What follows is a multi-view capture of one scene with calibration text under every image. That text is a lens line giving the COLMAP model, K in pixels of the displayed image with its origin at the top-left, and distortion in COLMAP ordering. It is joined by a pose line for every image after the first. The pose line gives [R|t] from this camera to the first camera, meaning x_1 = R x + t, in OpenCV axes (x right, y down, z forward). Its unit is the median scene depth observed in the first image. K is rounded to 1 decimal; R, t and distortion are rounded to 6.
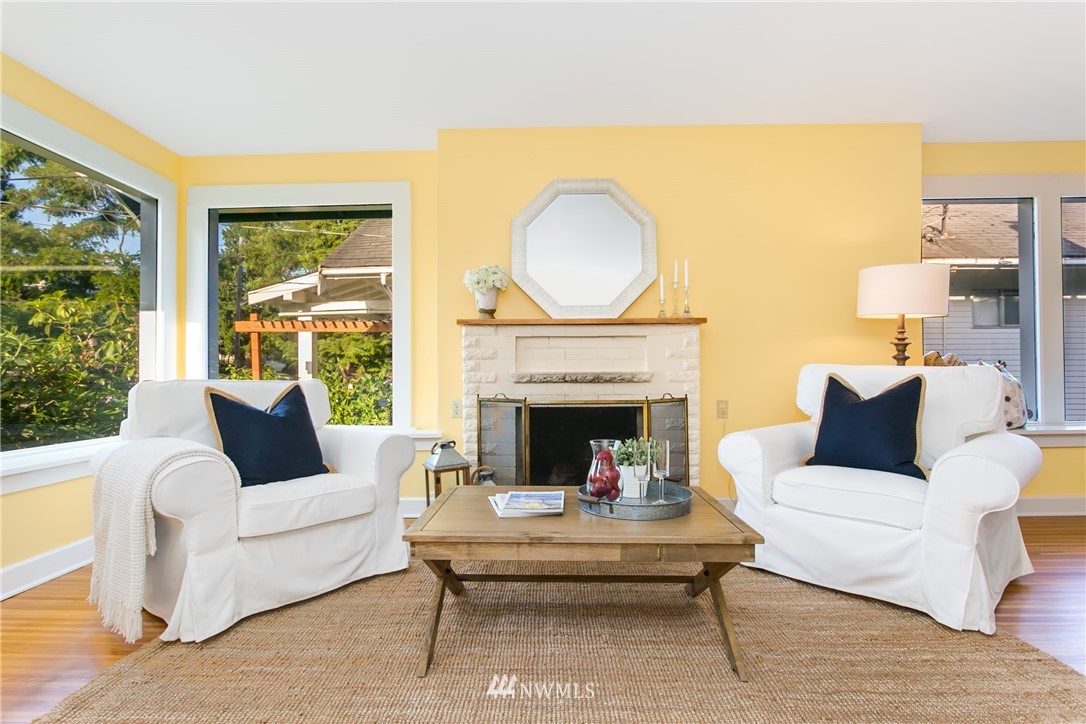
lens RADIAL K [[528.0, 0, 542.7], [0, 528.0, 369.2], [0, 0, 1]] dist [-0.006130, 0.000224]
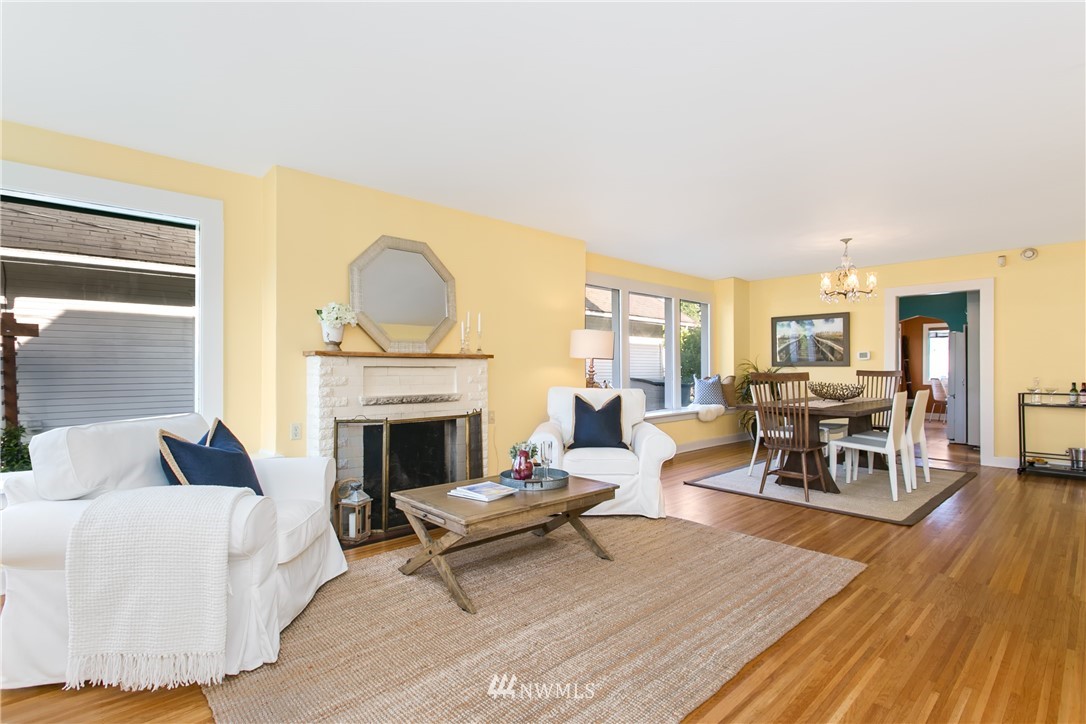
lens RADIAL K [[491.3, 0, 540.1], [0, 491.3, 363.7], [0, 0, 1]] dist [-0.005103, -0.000146]
pose [[0.739745, 0.014806, 0.672724, -0.504435], [-0.004469, 0.999844, -0.017091, -0.051115], [-0.672872, 0.009637, 0.739696, -0.084956]]
